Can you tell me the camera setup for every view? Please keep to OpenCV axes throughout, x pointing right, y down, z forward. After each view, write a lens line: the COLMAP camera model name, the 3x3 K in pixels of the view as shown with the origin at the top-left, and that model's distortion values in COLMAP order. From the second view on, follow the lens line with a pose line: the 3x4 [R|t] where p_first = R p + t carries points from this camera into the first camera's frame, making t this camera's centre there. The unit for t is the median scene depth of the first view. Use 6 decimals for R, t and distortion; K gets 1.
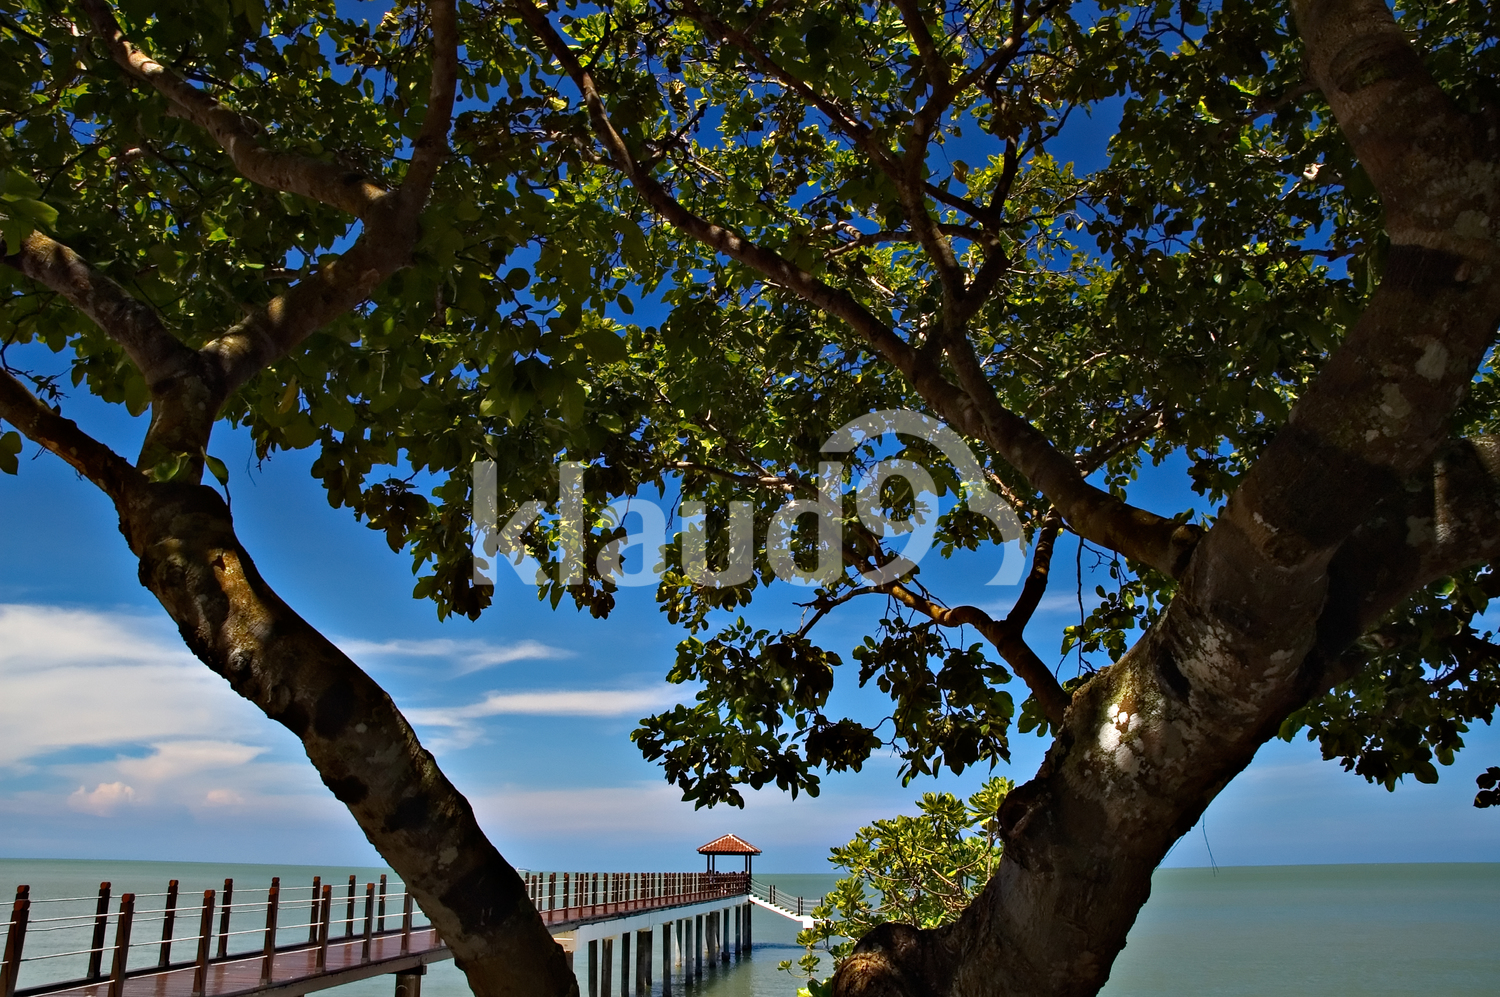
lens RADIAL K [[1207.0, 0, 728.2], [0, 1207.0, 495.7], [0, 0, 1]] dist [-0.213050, 0.193872]
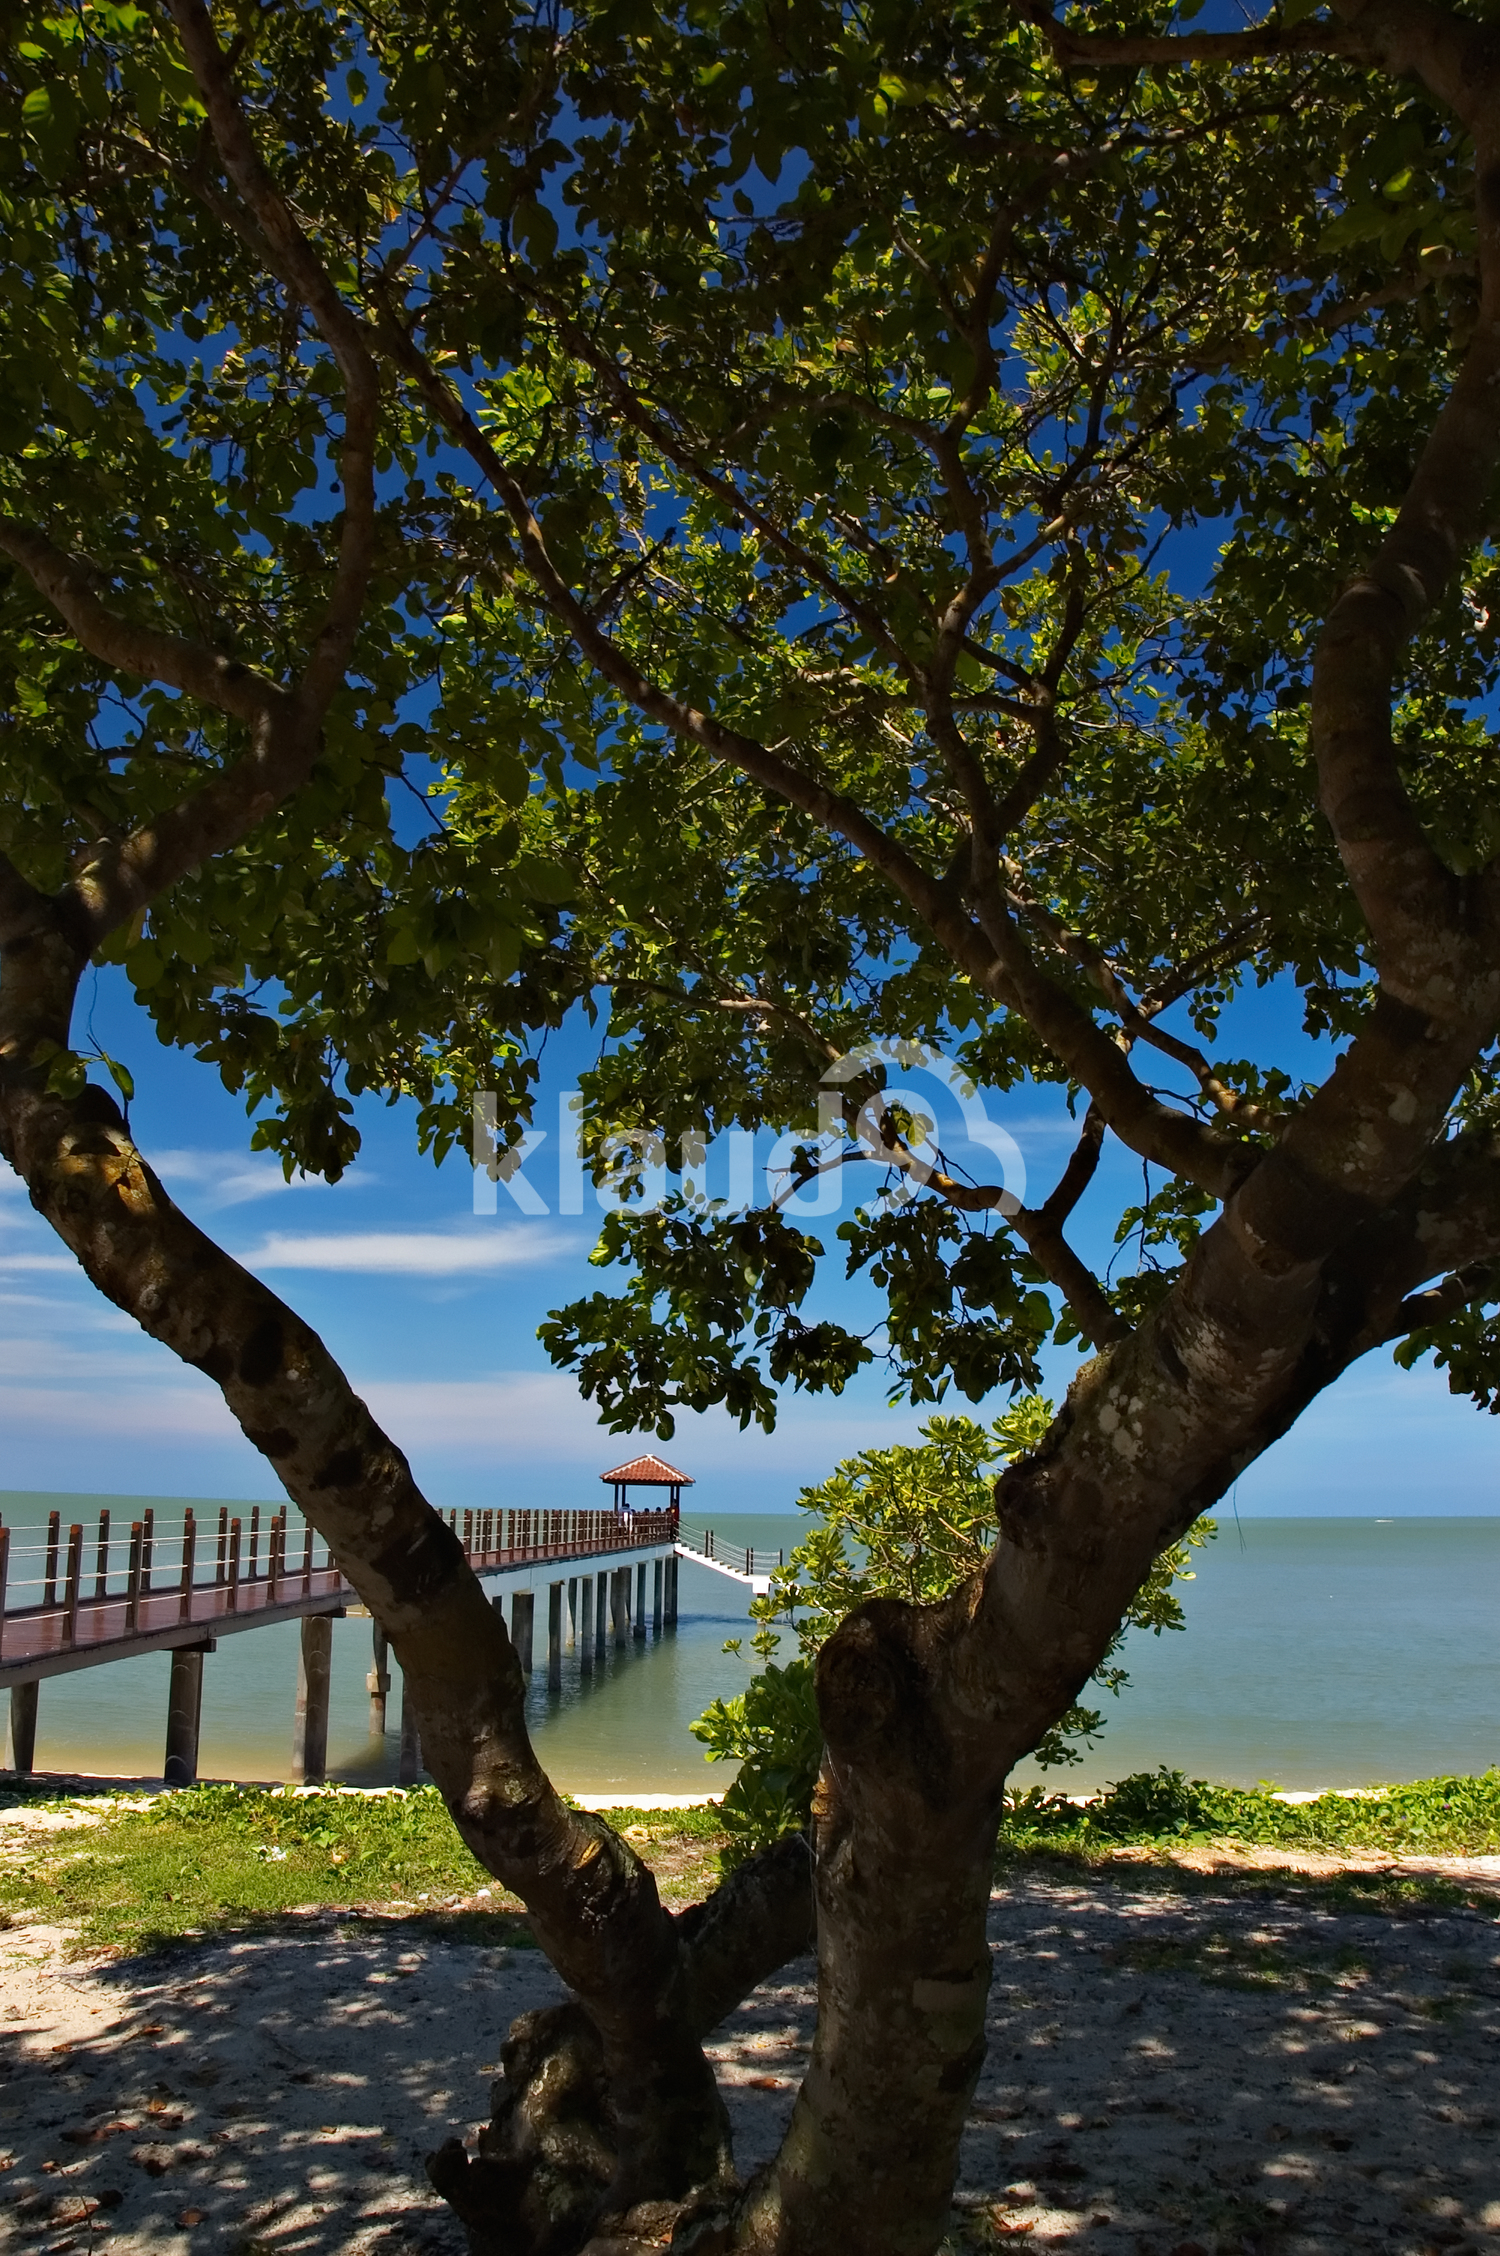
lens RADIAL K [[1815.3, 0, 750.0], [0, 1815.3, 1128.0], [0, 0, 1]] dist [-0.213050, 0.193872]
pose [[0.998157, 0.025760, 0.054950, -0.015133], [-0.031061, 0.994712, 0.097898, -0.041848], [-0.052137, -0.099425, 0.993678, -0.107834]]
